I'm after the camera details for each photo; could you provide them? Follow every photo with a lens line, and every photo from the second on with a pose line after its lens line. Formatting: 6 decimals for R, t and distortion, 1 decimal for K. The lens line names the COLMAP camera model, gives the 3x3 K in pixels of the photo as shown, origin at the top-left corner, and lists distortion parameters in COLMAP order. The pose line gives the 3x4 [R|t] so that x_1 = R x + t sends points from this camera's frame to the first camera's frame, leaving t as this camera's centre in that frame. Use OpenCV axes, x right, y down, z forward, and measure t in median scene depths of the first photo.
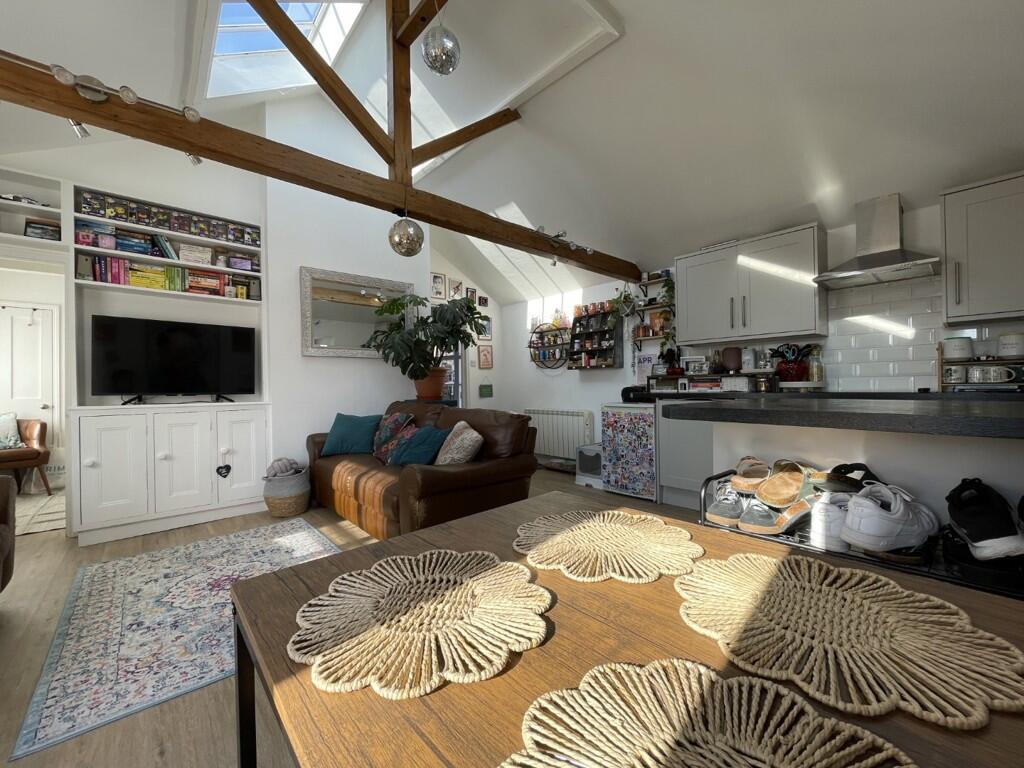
lens RADIAL K [[412.9, 0, 512.0], [0, 412.9, 384.0], [0, 0, 1]] dist [0.002087, -0.000300]
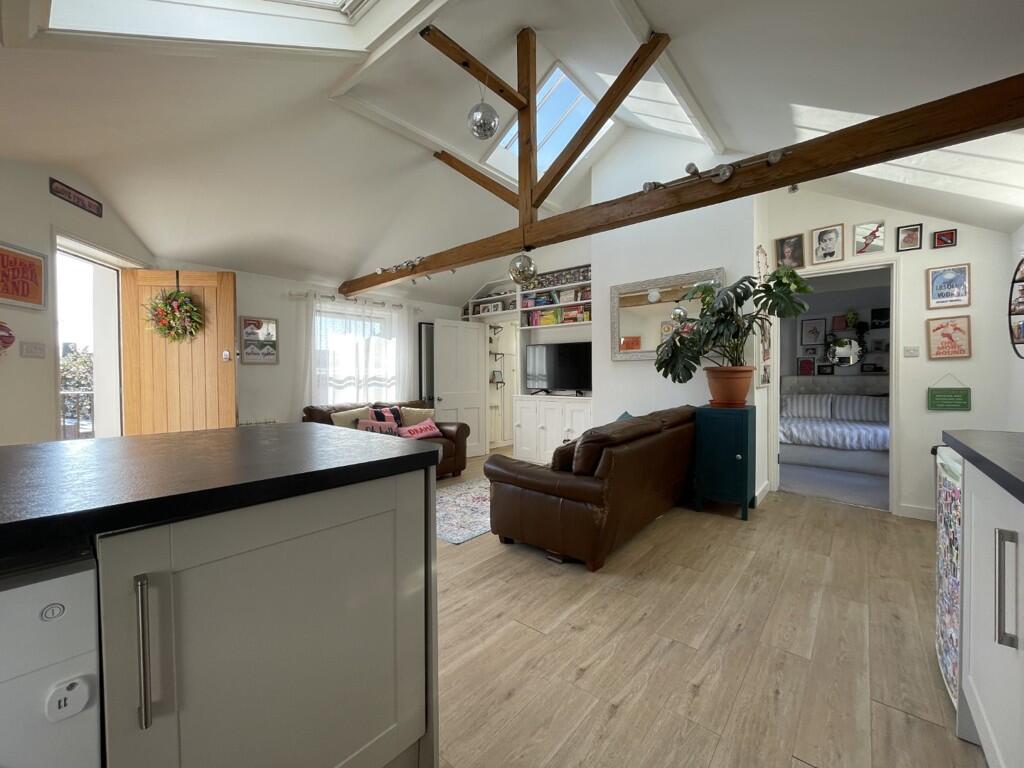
lens RADIAL K [[412.9, 0, 512.0], [0, 412.9, 384.0], [0, 0, 1]] dist [0.002087, -0.000300]
pose [[0.141998, 0.028531, -0.989456, 0.707272], [0.006743, 0.999533, 0.029789, -0.042423], [0.989844, -0.010902, 0.141739, 0.591338]]
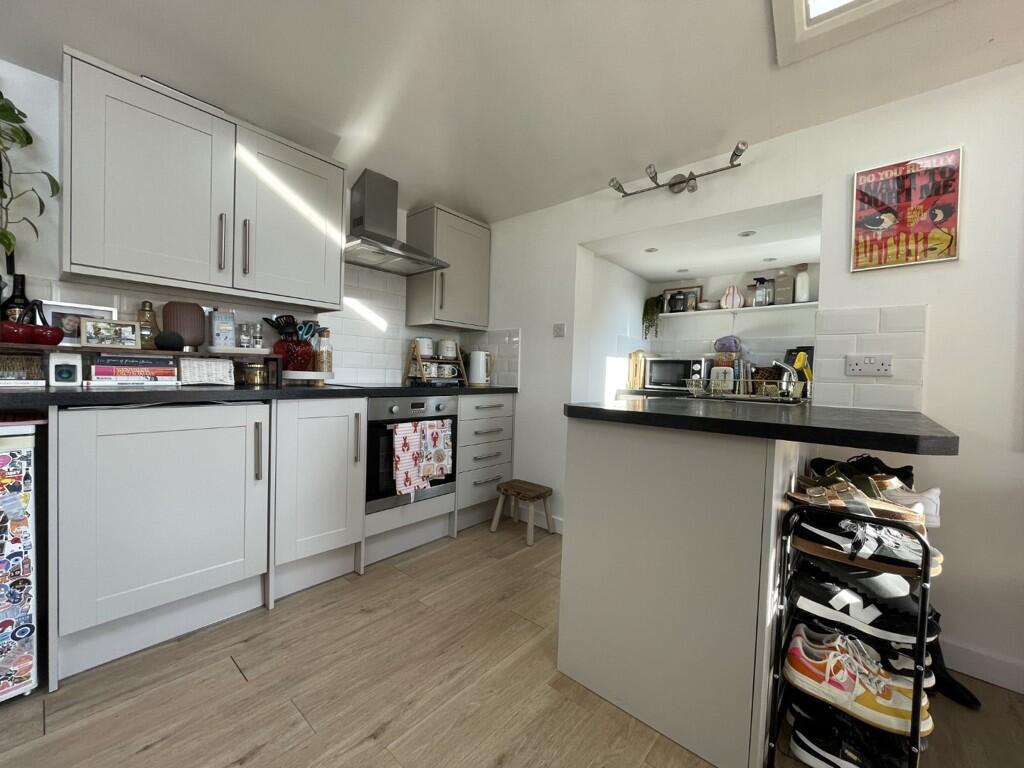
lens RADIAL K [[412.9, 0, 512.0], [0, 412.9, 384.0], [0, 0, 1]] dist [0.002087, -0.000300]
pose [[-0.134995, -0.016538, 0.990708, -0.065693], [-0.036001, 0.999282, 0.011776, -0.004487], [-0.990192, -0.034077, -0.135494, 0.696693]]
